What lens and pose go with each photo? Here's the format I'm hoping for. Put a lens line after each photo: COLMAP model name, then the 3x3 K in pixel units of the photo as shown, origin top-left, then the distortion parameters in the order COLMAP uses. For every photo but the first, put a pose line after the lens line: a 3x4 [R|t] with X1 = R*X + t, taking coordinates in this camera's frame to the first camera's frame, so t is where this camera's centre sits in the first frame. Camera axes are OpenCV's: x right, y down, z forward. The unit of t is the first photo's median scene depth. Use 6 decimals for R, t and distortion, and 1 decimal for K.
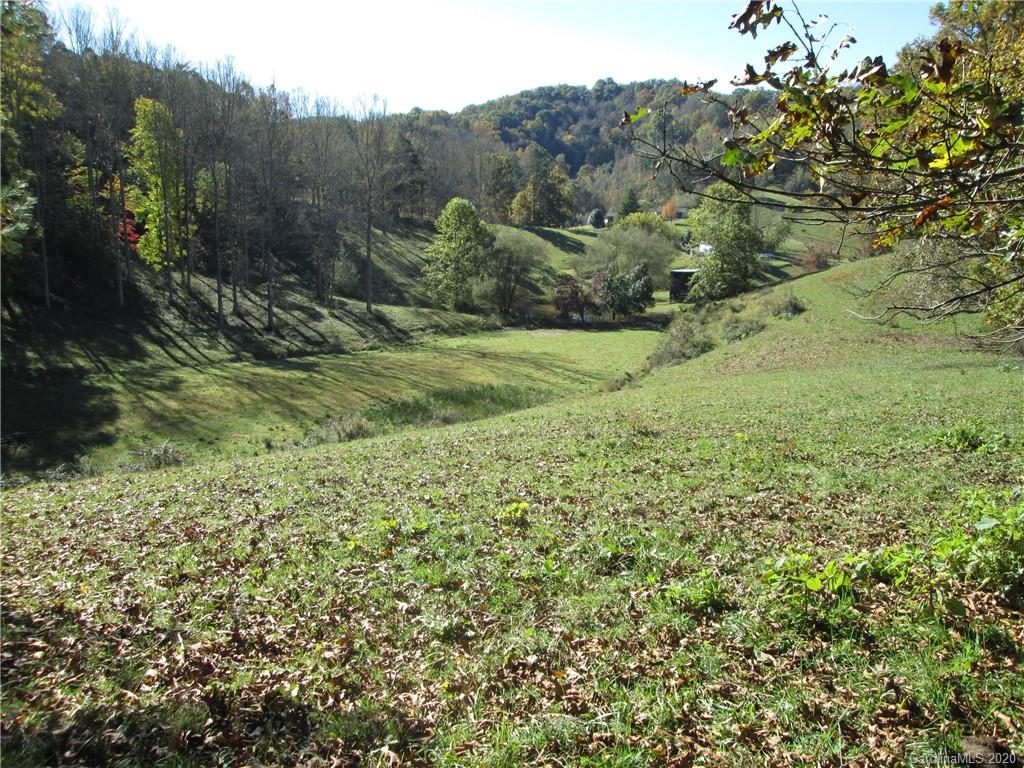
lens RADIAL K [[866.2, 0, 512.0], [0, 866.2, 384.0], [0, 0, 1]] dist [-0.050140, -0.000418]
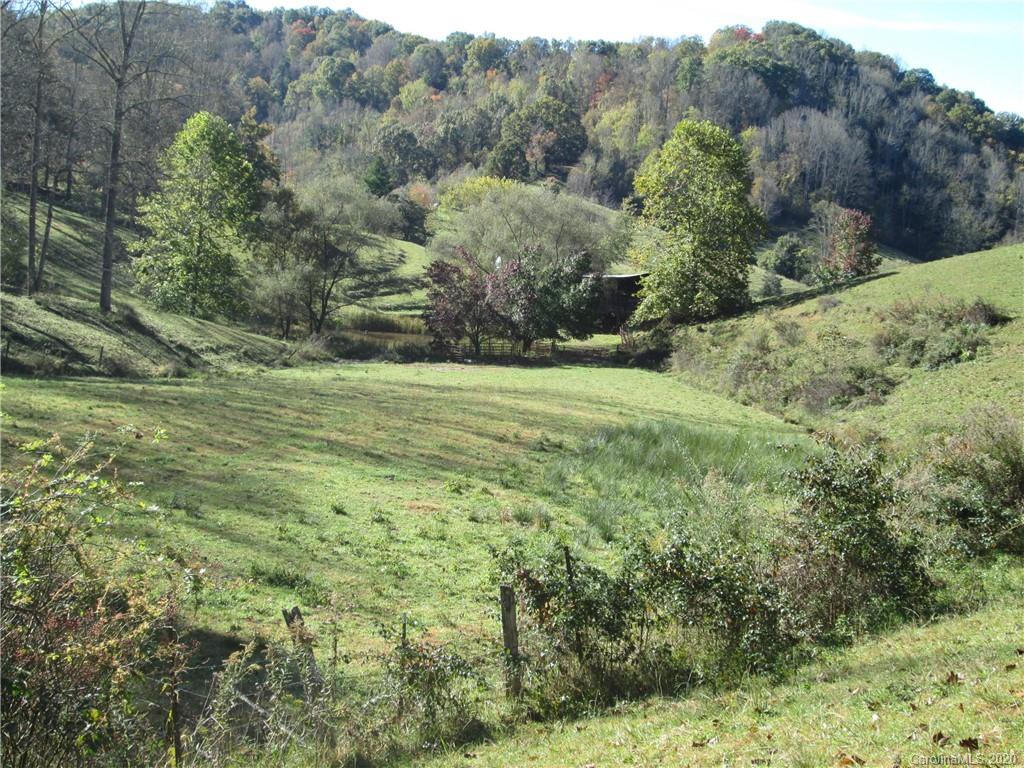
lens RADIAL K [[1409.2, 0, 512.0], [0, 1409.2, 384.0], [0, 0, 1]] dist [-0.012046, -0.018977]
pose [[0.940616, 0.021279, 0.338805, -0.173175], [0.009838, 0.995906, -0.089860, 0.022006], [-0.339330, 0.087857, 0.936556, 0.173293]]
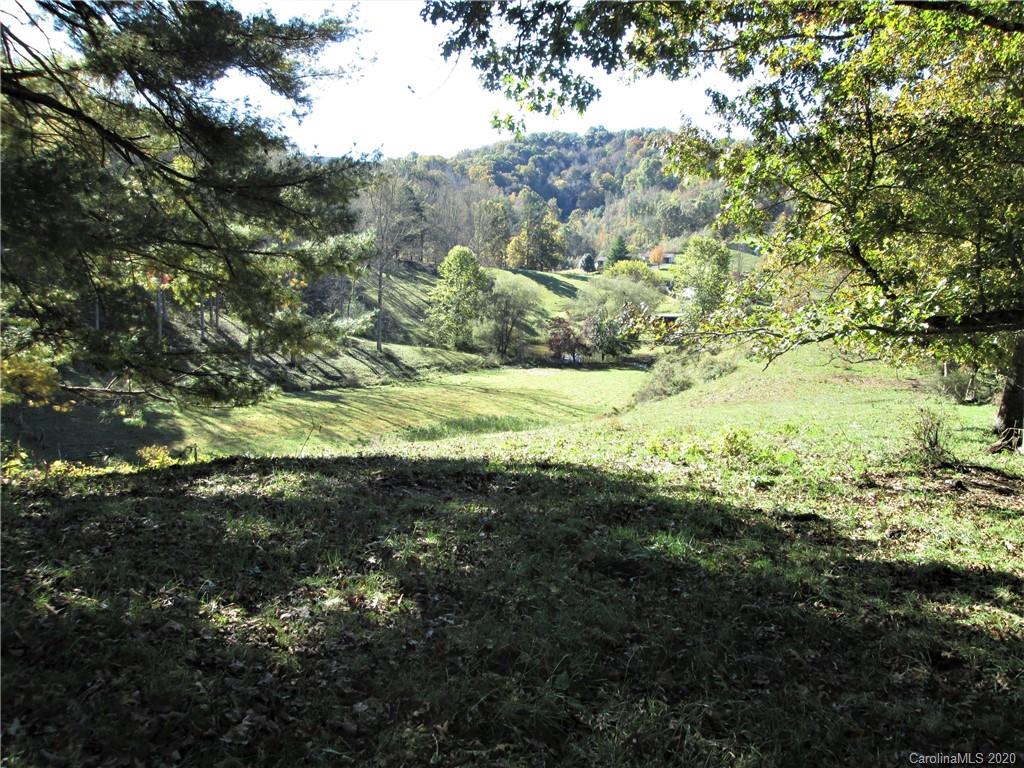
lens RADIAL K [[866.2, 0, 512.0], [0, 866.2, 384.0], [0, 0, 1]] dist [-0.050140, -0.000418]
pose [[0.999854, 0.011811, 0.012319, -0.008562], [-0.011252, 0.998949, -0.044441, 0.004746], [-0.012831, 0.044296, 0.998936, -0.074680]]
